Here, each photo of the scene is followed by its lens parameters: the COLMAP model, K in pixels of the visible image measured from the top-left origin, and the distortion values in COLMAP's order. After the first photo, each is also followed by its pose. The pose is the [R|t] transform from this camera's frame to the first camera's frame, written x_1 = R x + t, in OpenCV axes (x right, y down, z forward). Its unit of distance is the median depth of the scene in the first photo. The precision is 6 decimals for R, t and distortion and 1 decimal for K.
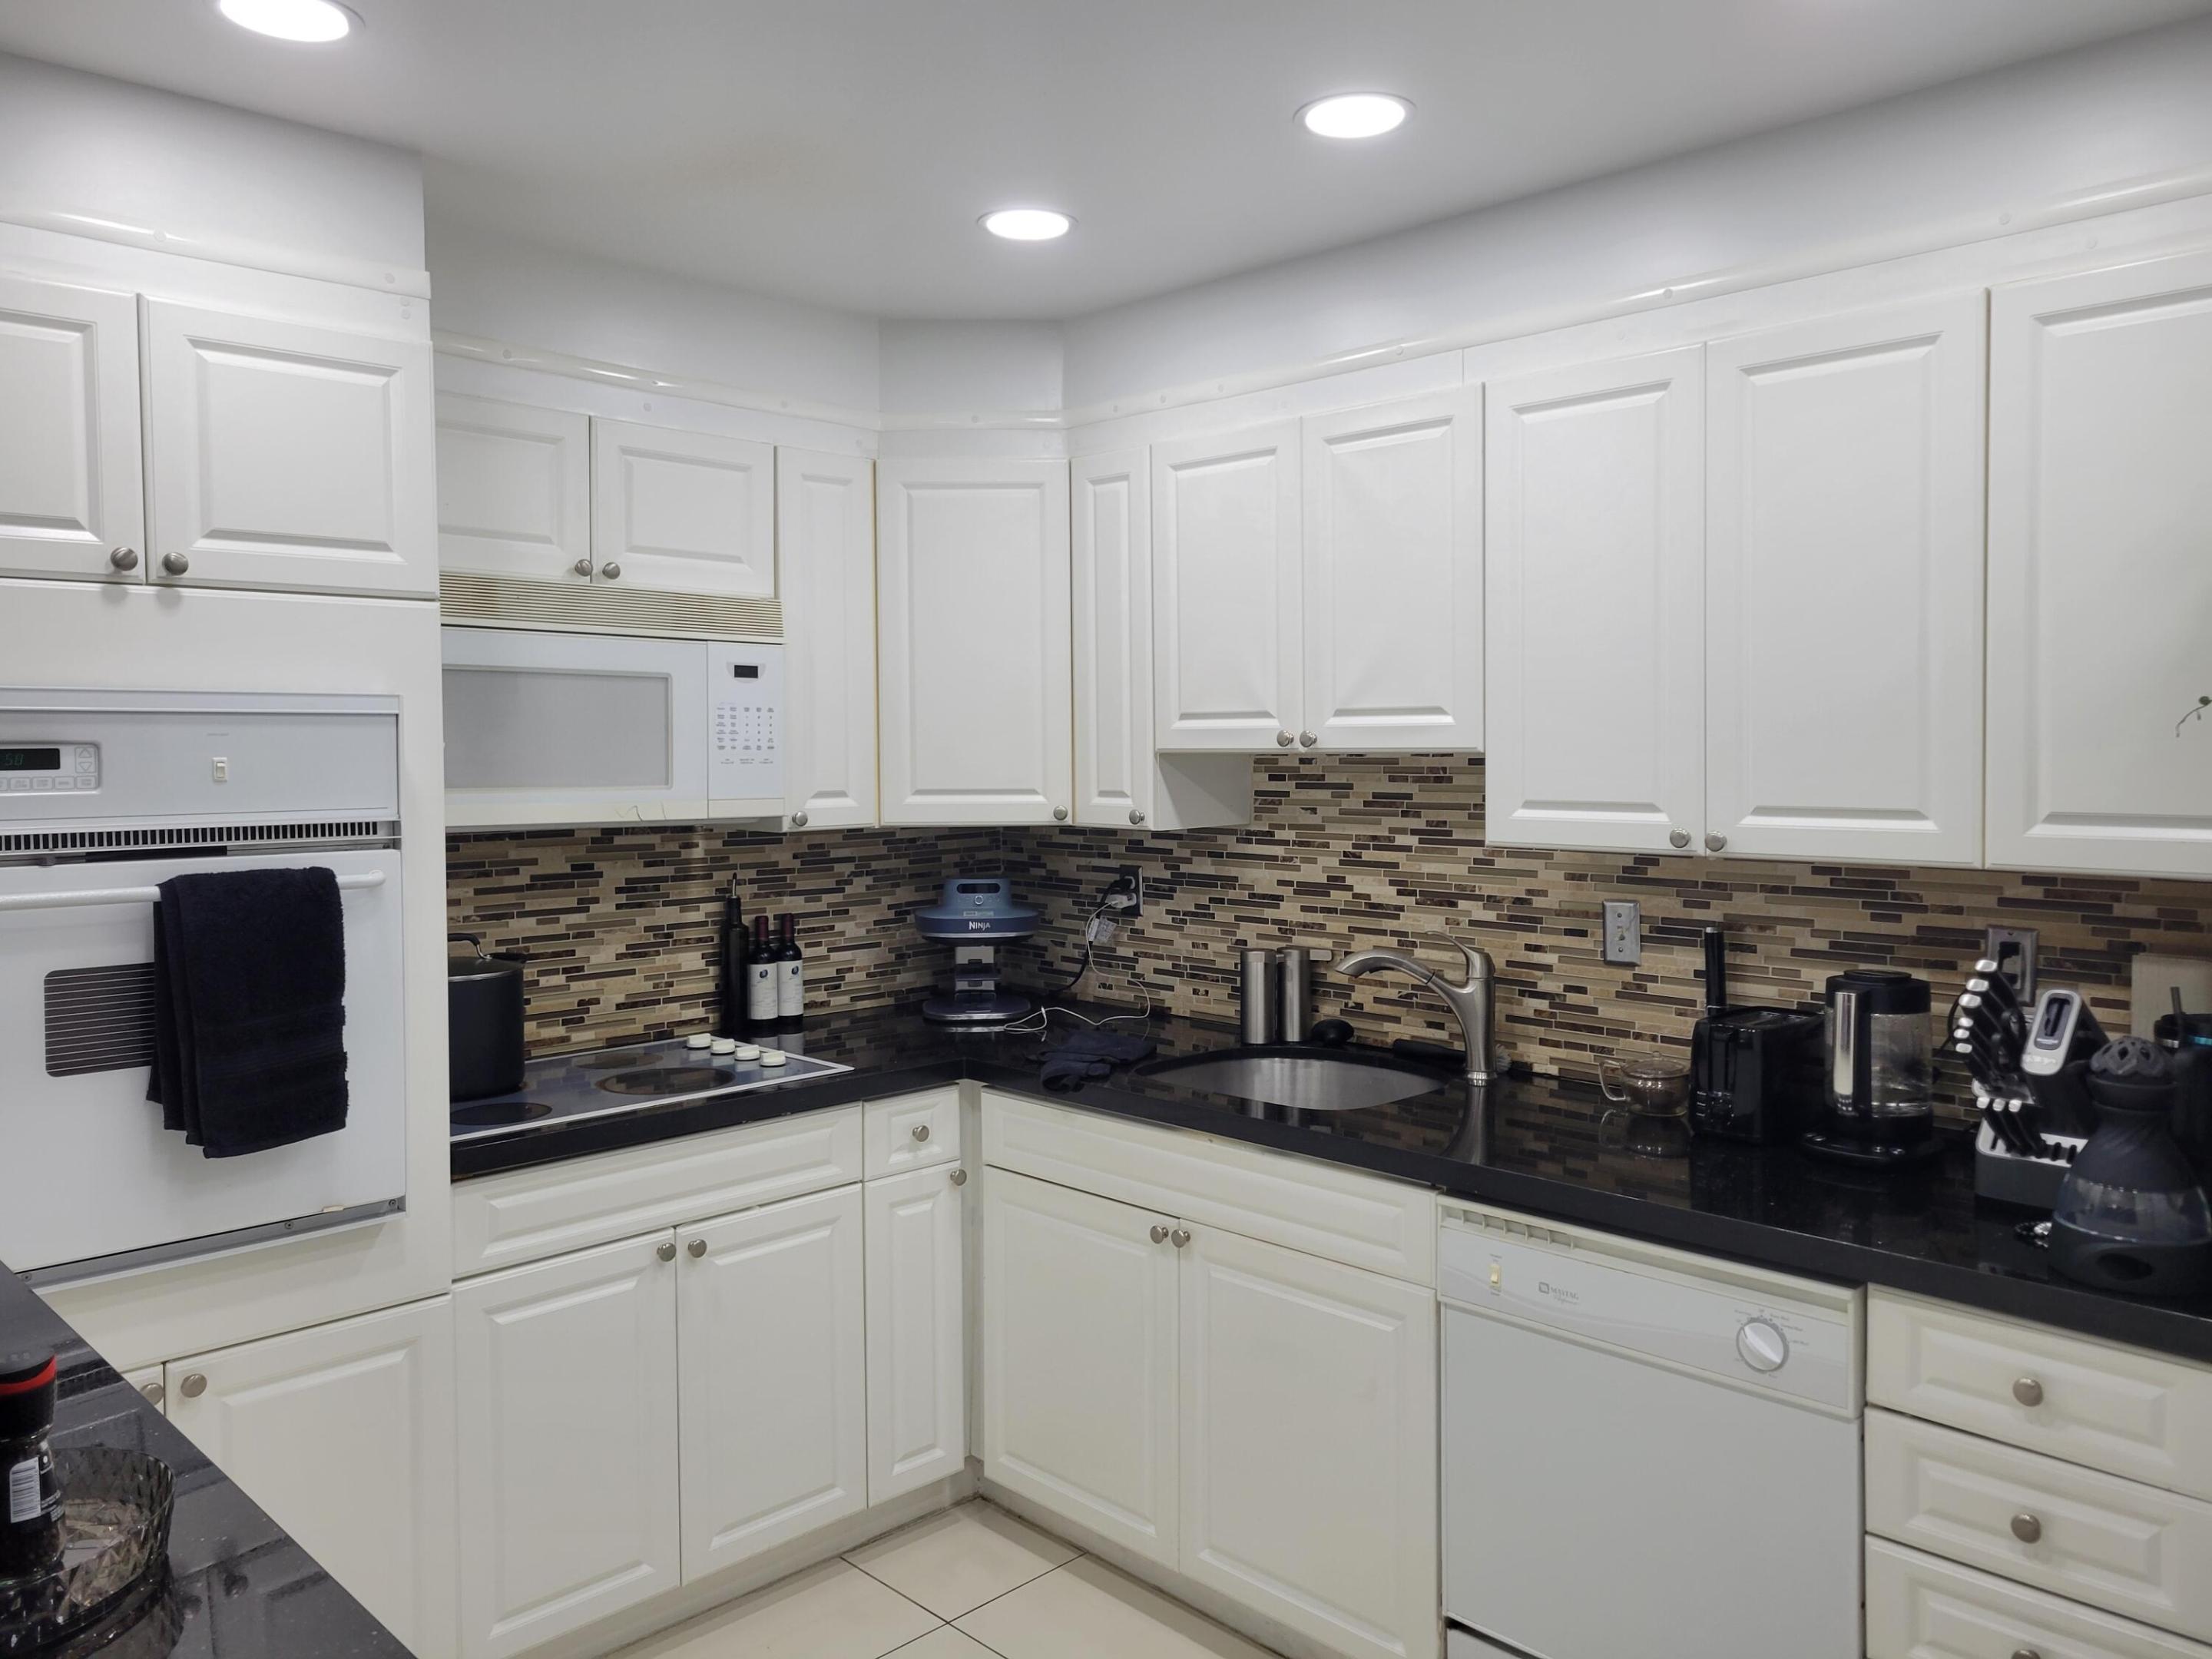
lens RADIAL K [[1653.6, 0, 1145.6], [0, 1653.6, 793.4], [0, 0, 1]] dist [0.051313, -0.032870]
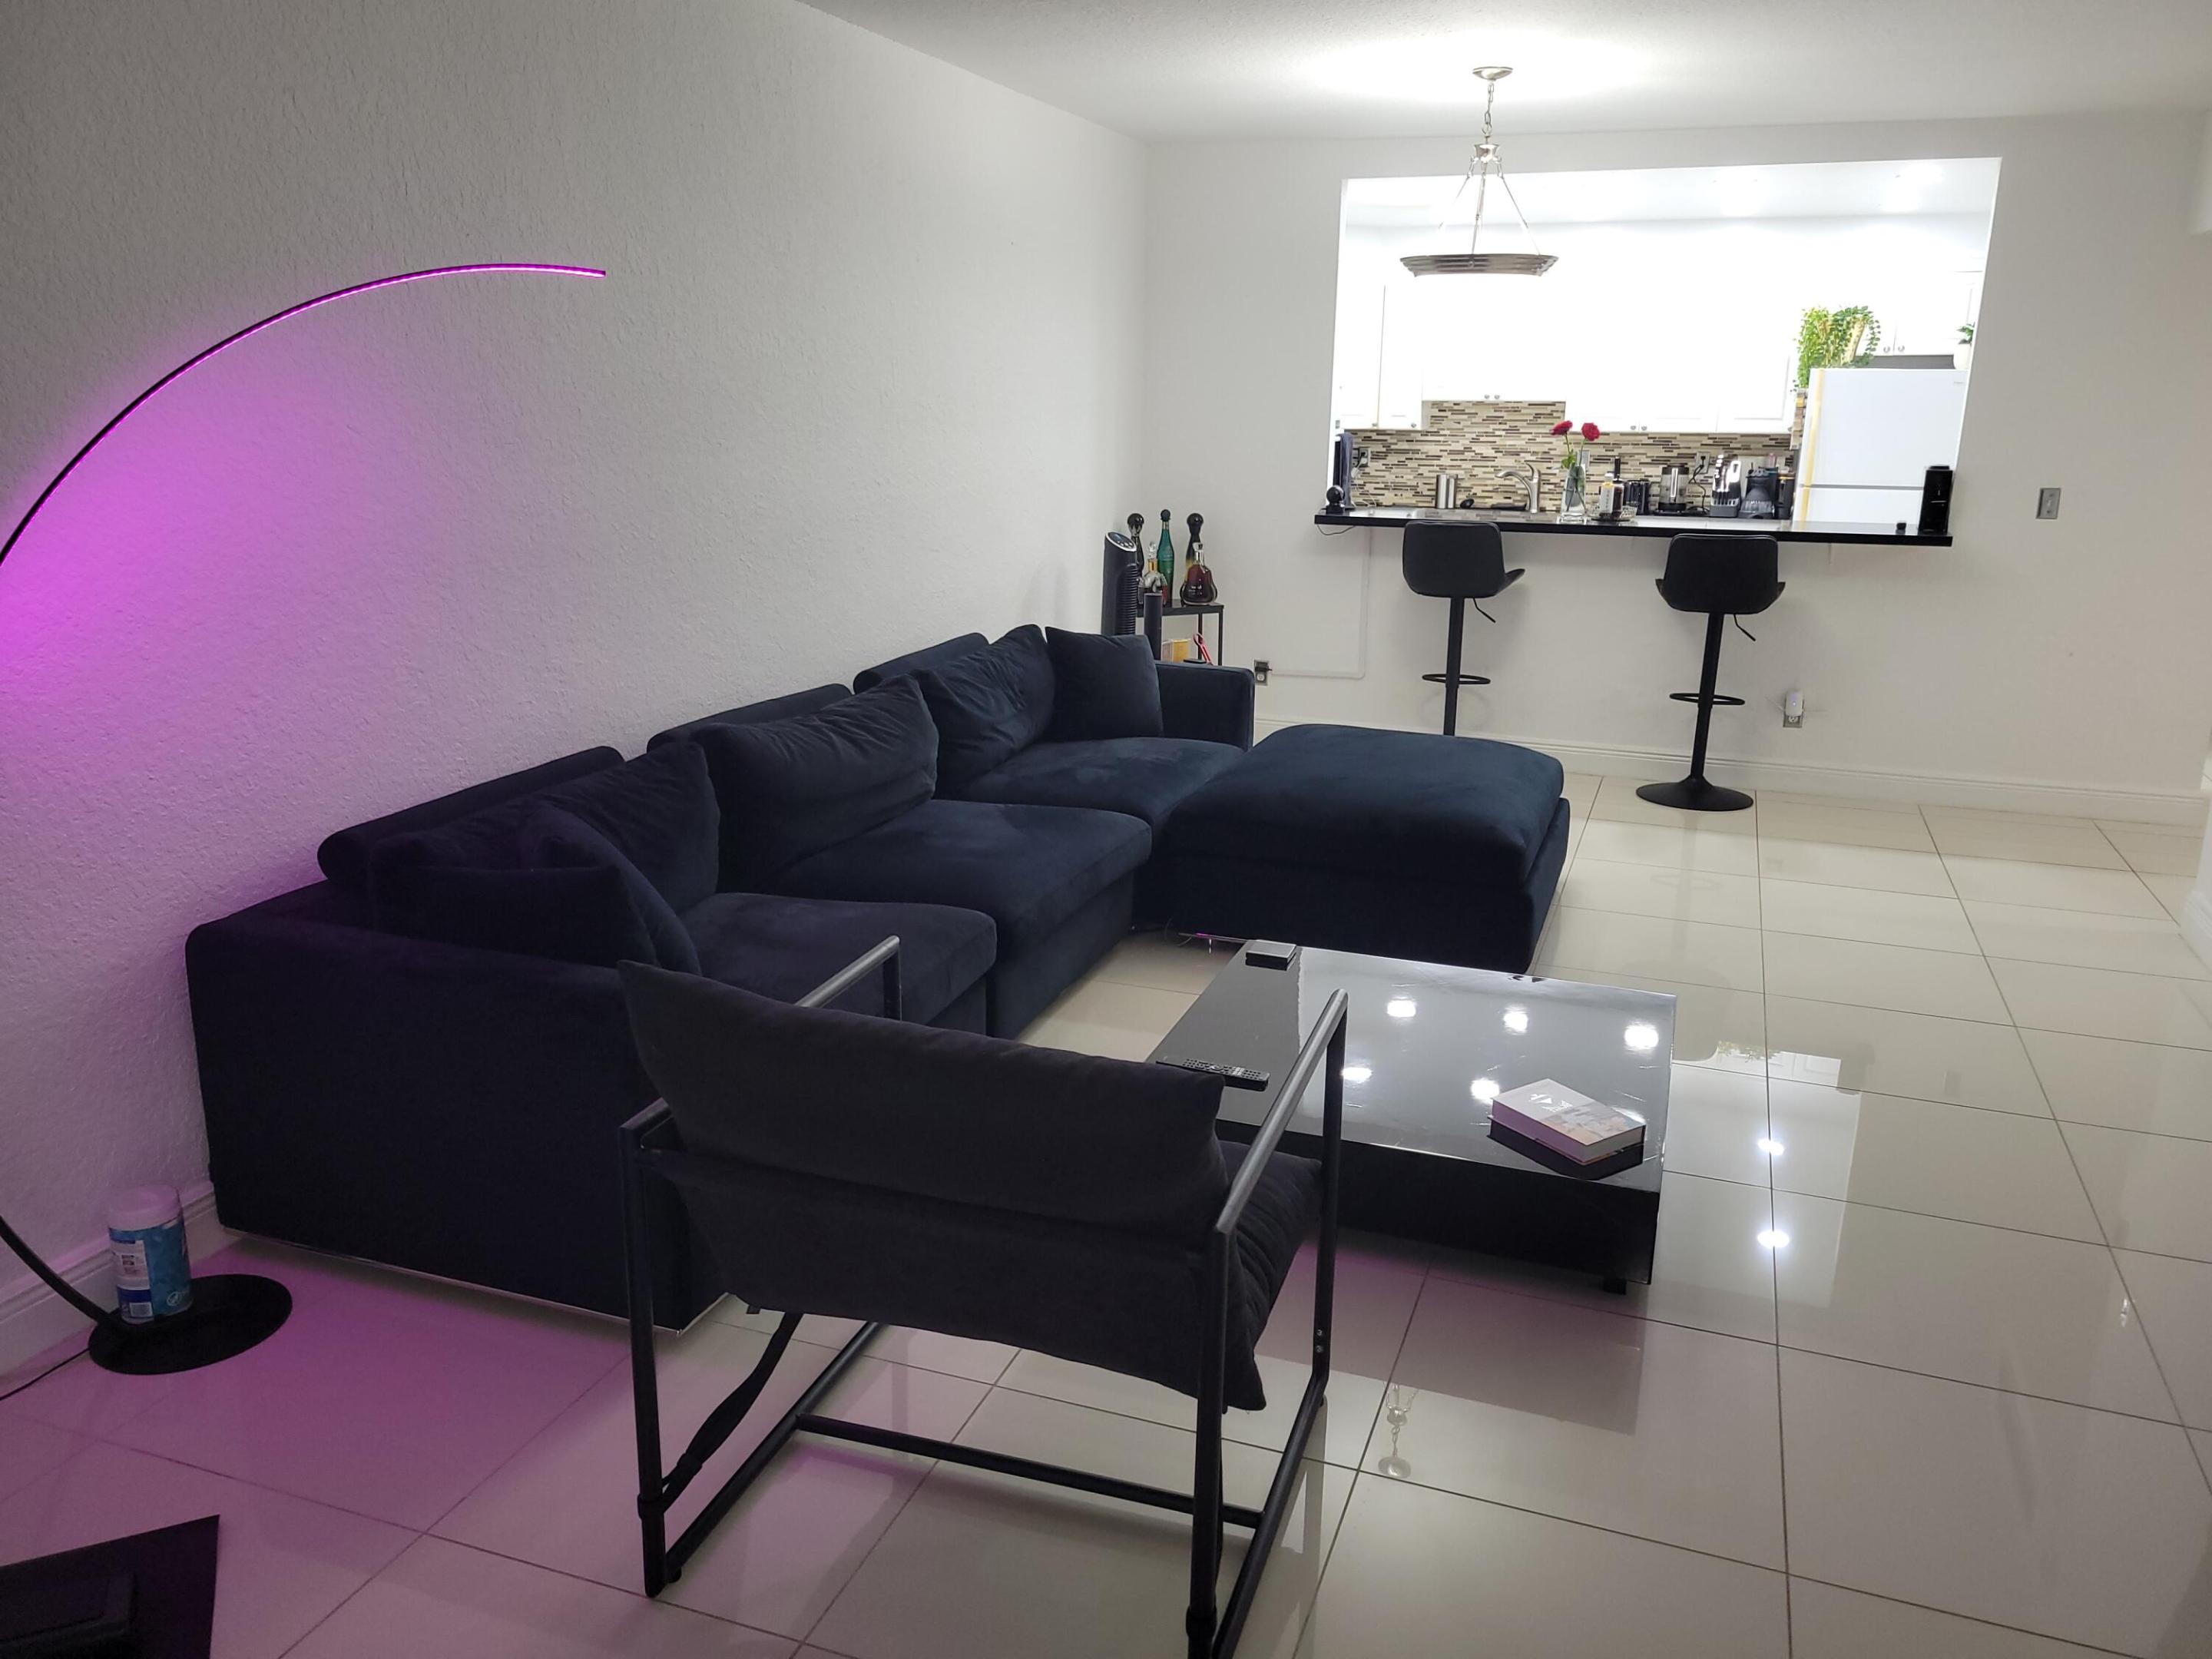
lens RADIAL K [[1653.6, 0, 1135.6], [0, 1653.6, 815.2], [0, 0, 1]] dist [0.051313, -0.032870]
pose [[0.904594, -0.091998, 0.416228, -1.759712], [-0.001012, 0.975967, 0.217915, 0.050528], [-0.426273, -0.197546, 0.882761, -1.475380]]
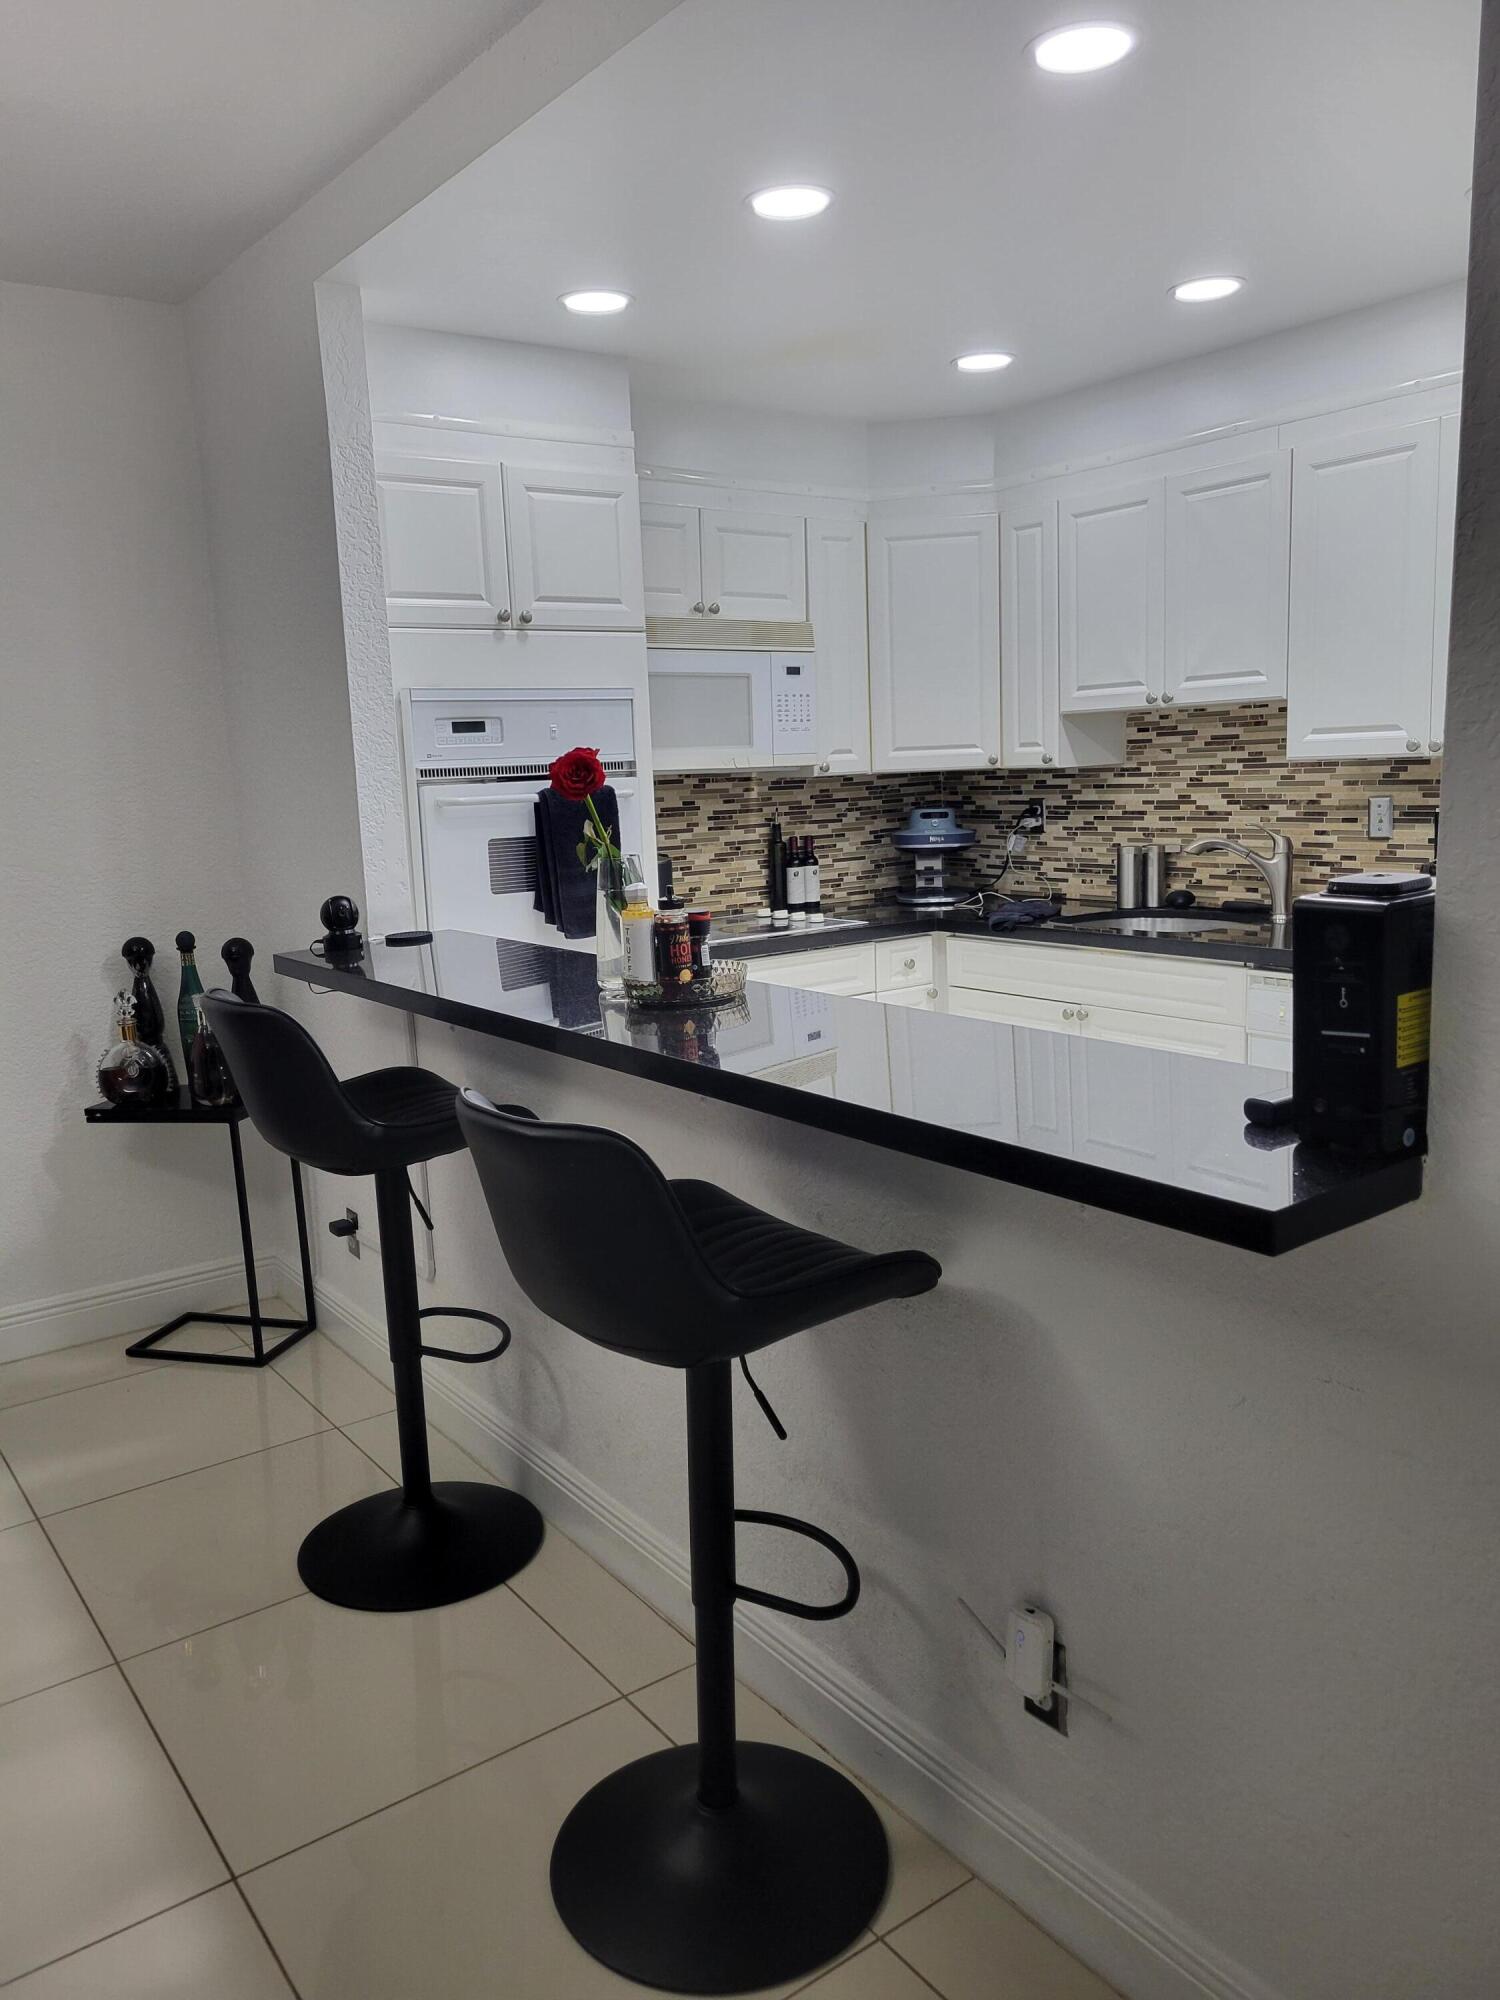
lens RADIAL K [[1495.2, 0, 746.8], [0, 1495.2, 1009.9], [0, 0, 1]] dist [0.051313, -0.032870]
pose [[0.986500, -0.006337, -0.163642, -0.057095], [0.028896, 0.990308, 0.135850, 0.050931], [0.161195, -0.138745, 0.977121, -0.439844]]
